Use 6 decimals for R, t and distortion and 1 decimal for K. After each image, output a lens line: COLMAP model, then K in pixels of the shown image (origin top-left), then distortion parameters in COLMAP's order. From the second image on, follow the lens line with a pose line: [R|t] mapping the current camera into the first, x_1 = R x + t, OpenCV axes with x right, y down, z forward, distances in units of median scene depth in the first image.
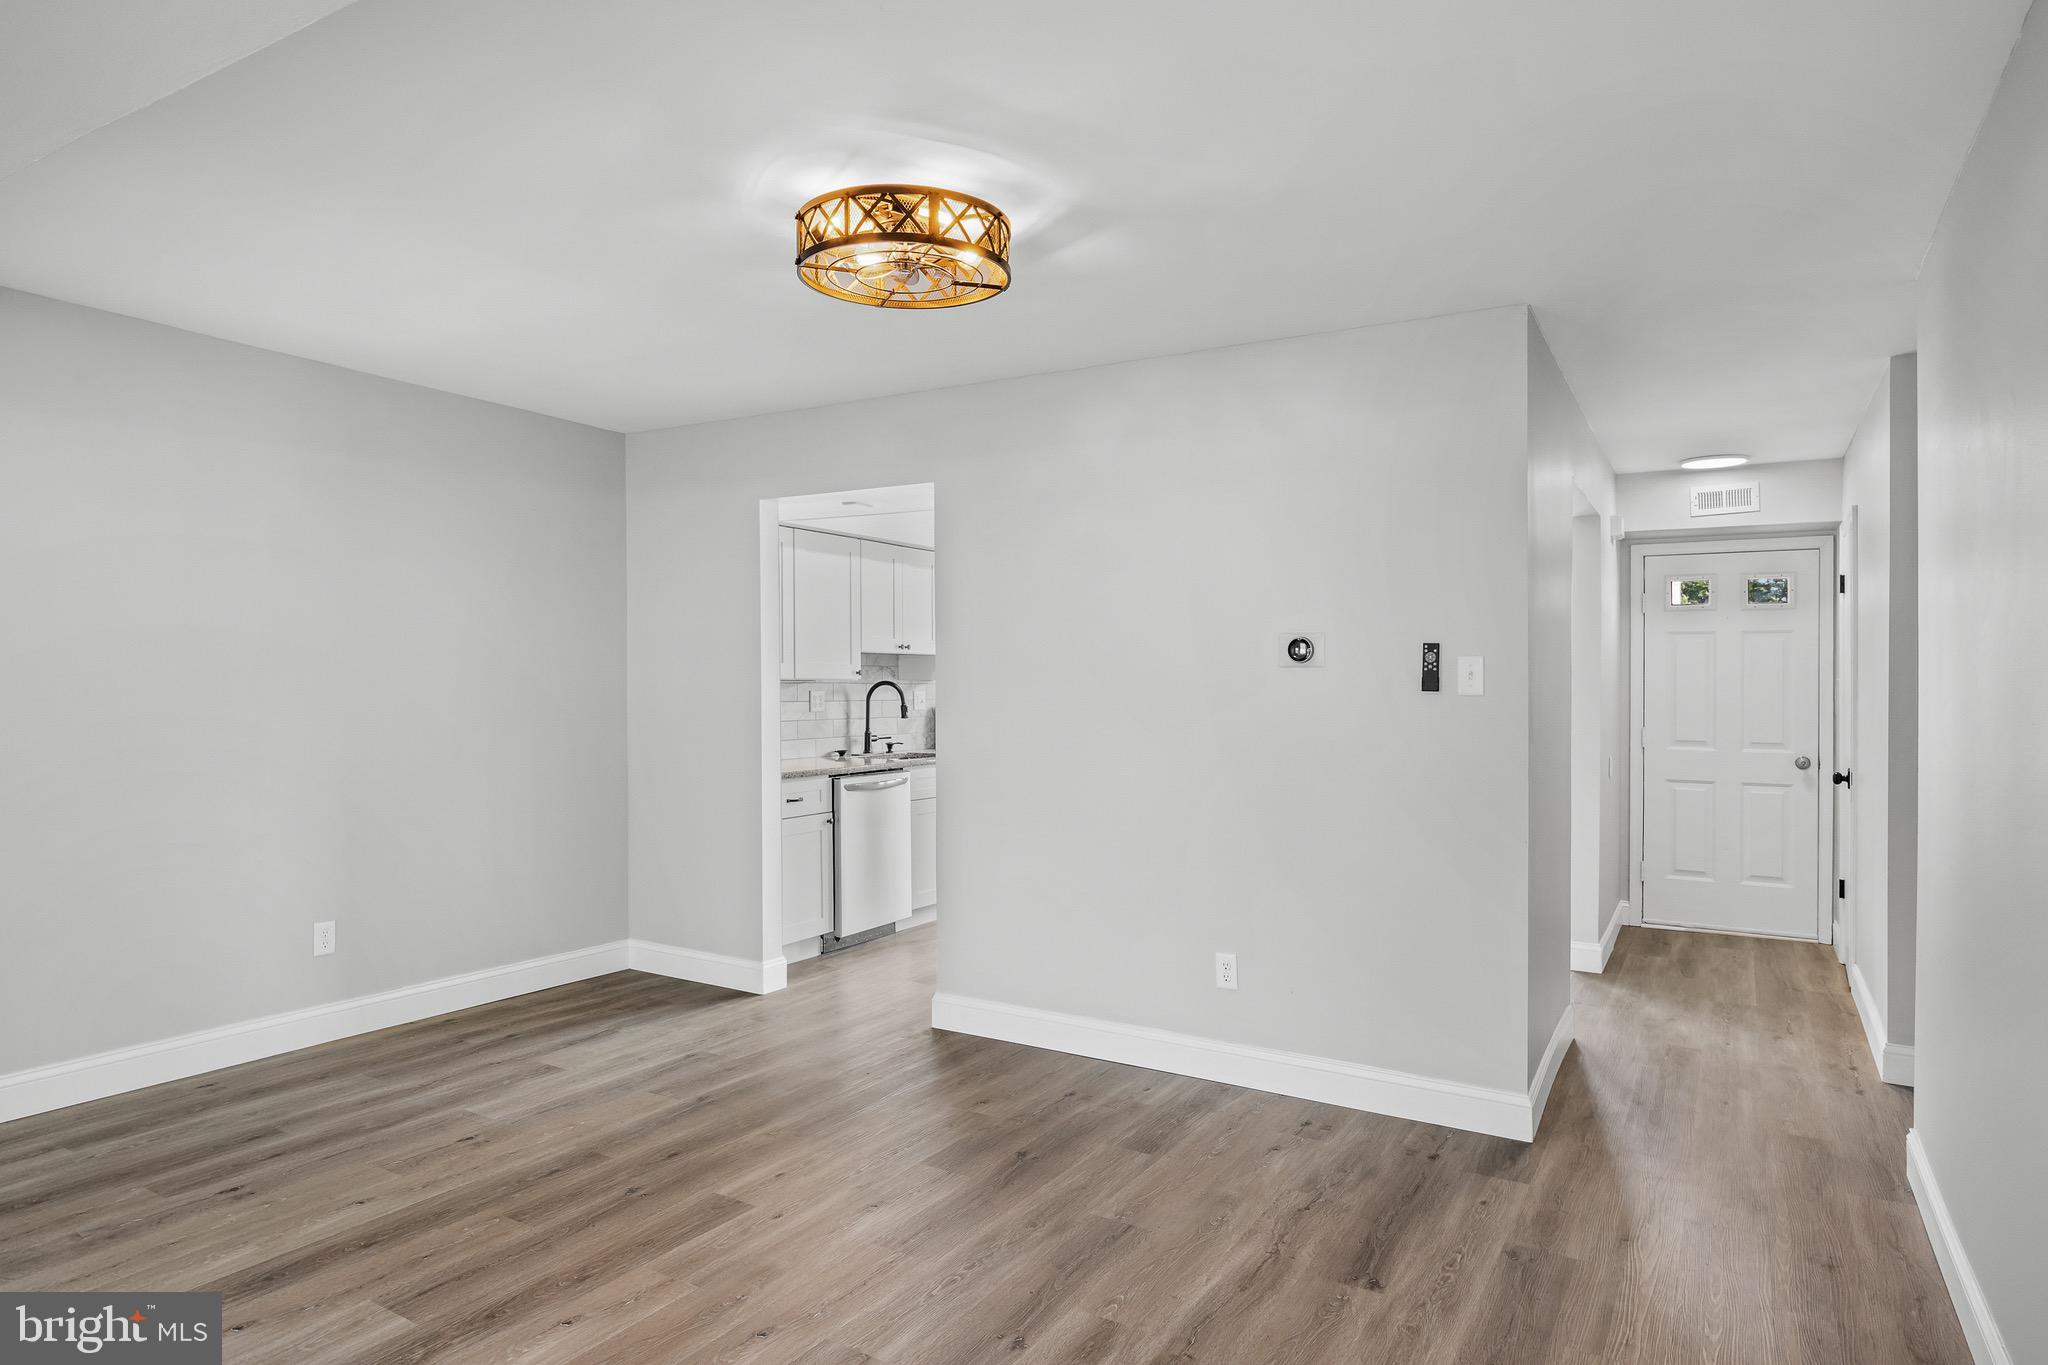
lens RADIAL K [[1186.3, 0, 1024.0], [0, 1186.3, 682.5], [0, 0, 1]] dist [-0.004736, 0.002052]
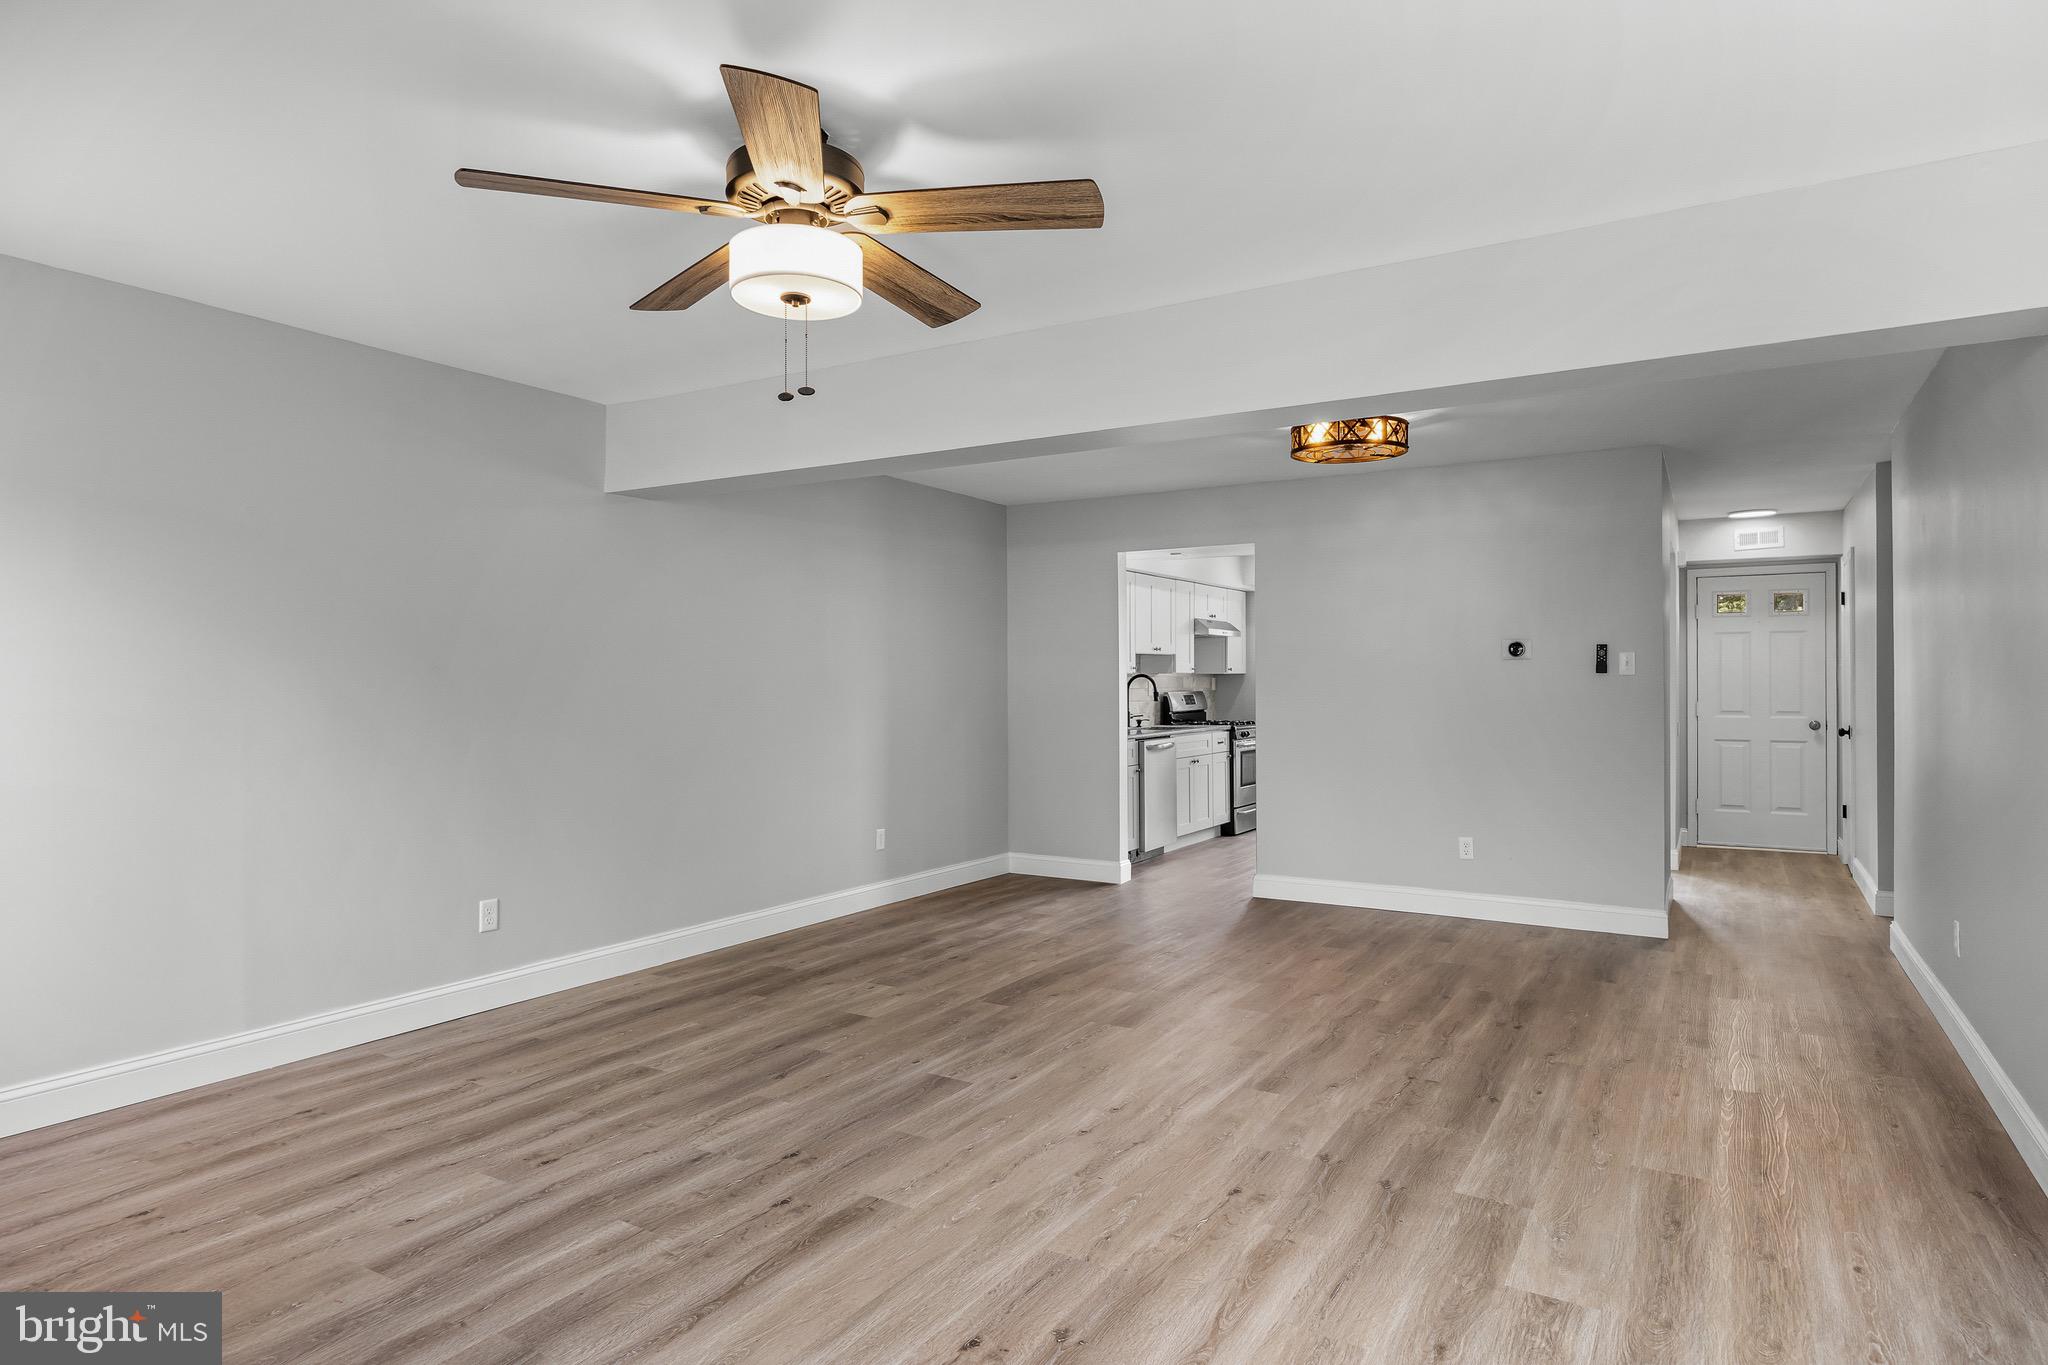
lens RADIAL K [[1142.0, 0, 1028.8], [0, 1142.0, 685.4], [0, 0, 1]] dist [-0.004644, -0.001361]
pose [[0.999903, -0.011202, -0.008262, -0.310409], [0.011236, 0.999928, 0.004098, 0.006208], [0.008215, -0.004190, 0.999957, -0.422395]]
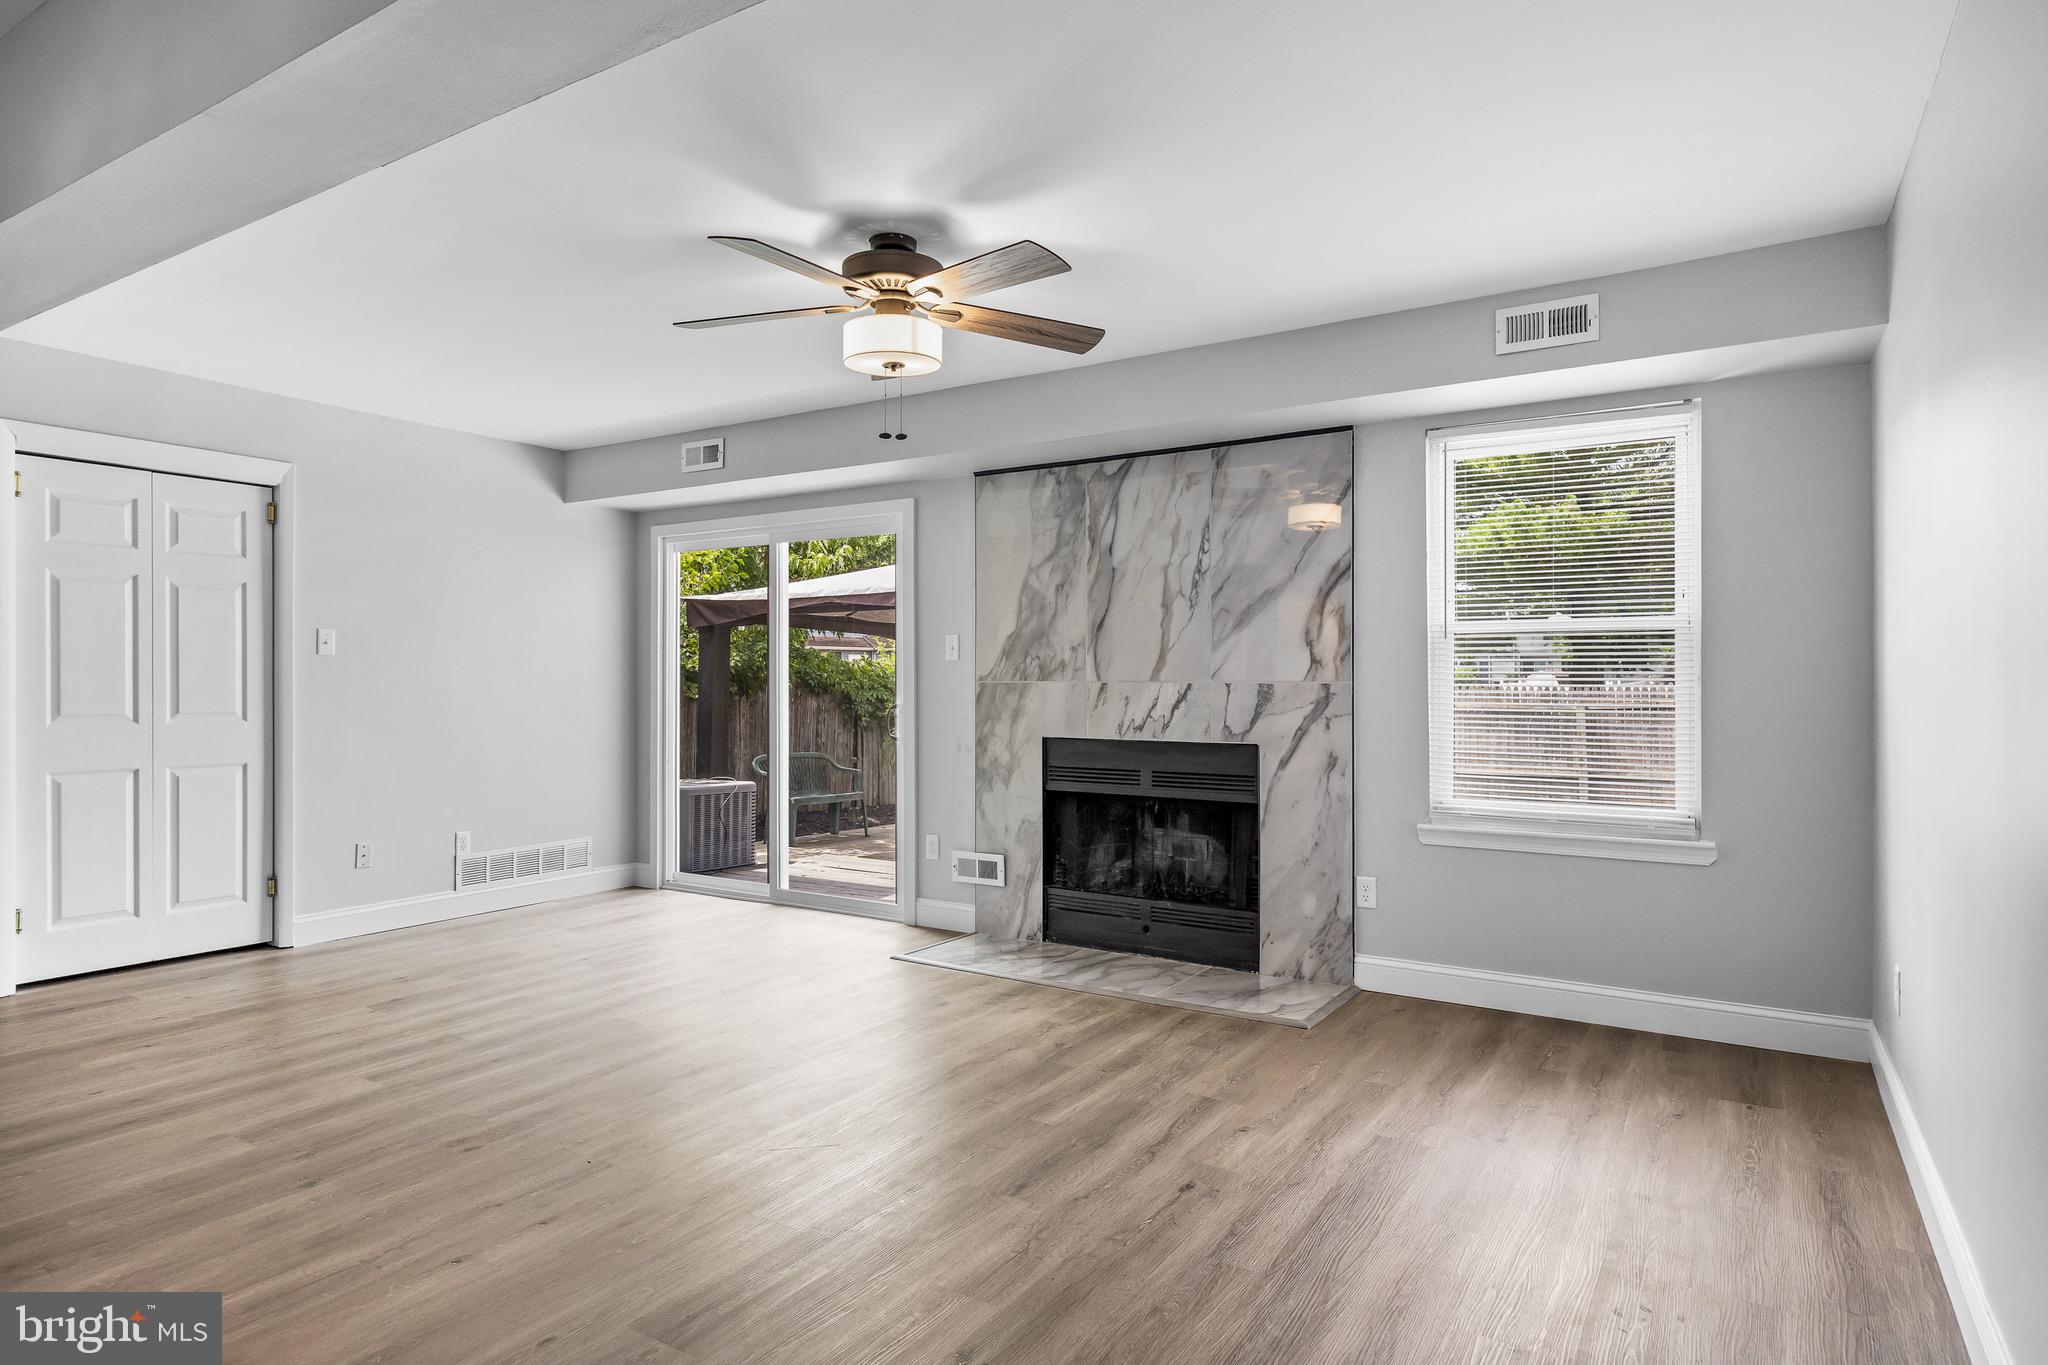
lens RADIAL K [[1147.9, 0, 1023.9], [0, 1147.9, 651.2], [0, 0, 1]] dist [-0.005668, -0.000528]
pose [[-0.999467, -0.011437, 0.030571, -0.497604], [-0.012309, 0.999518, -0.028490, 0.022653], [-0.030231, -0.028851, -0.999126, 0.655028]]
